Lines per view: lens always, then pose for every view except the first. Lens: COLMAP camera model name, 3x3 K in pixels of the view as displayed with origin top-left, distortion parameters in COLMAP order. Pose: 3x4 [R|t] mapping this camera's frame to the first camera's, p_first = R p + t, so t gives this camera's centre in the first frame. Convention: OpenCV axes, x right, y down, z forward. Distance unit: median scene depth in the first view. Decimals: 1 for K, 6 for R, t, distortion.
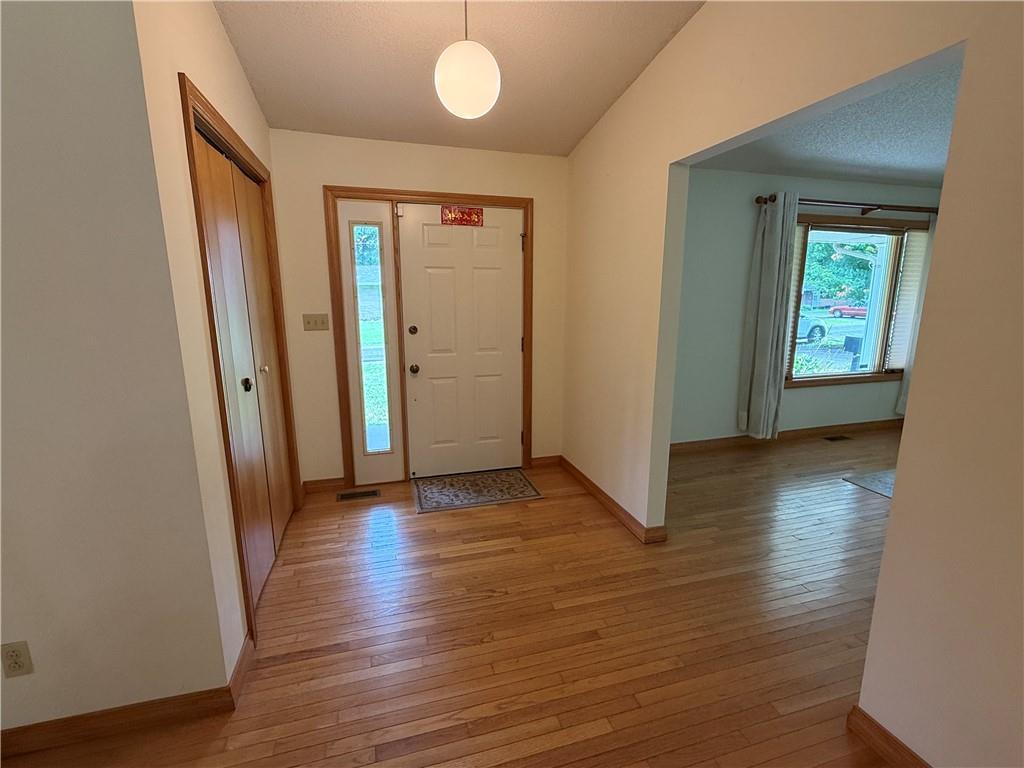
lens RADIAL K [[471.2, 0, 514.3], [0, 471.2, 387.7], [0, 0, 1]] dist [0.000160, -0.000829]
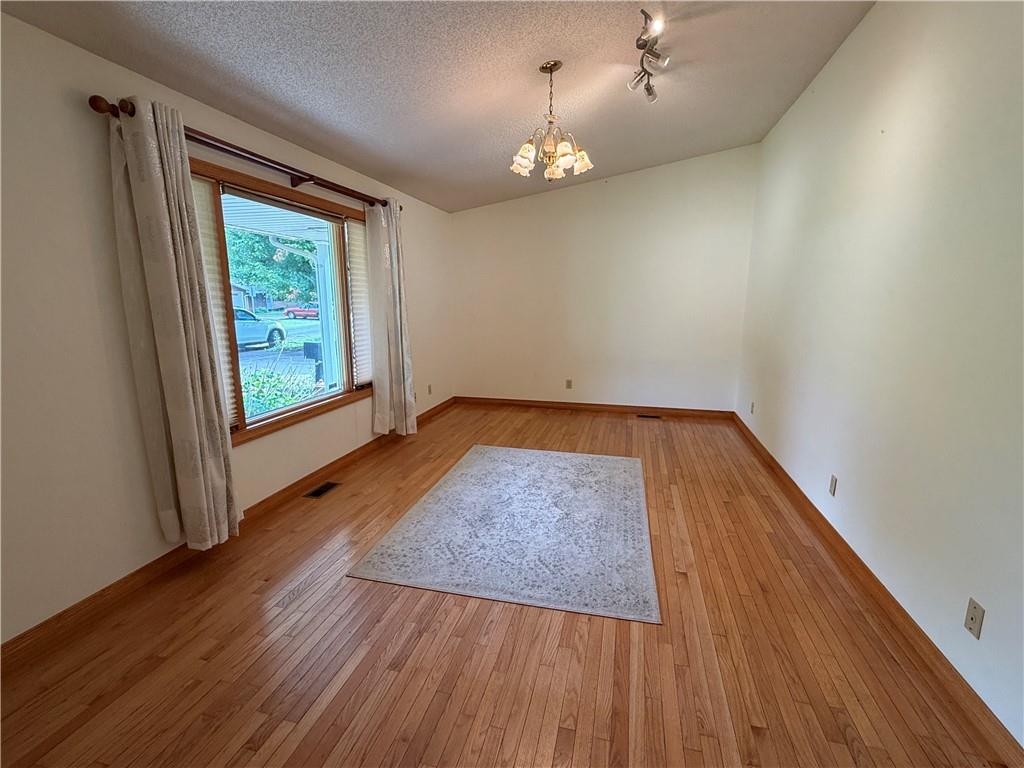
lens RADIAL K [[471.2, 0, 512.1], [0, 471.2, 389.1], [0, 0, 1]] dist [0.000160, -0.000829]
pose [[0.515593, -0.160715, 0.841626, 0.243960], [0.162487, 0.982768, 0.088124, -0.066457], [-0.841286, 0.091317, 0.532822, 0.346012]]
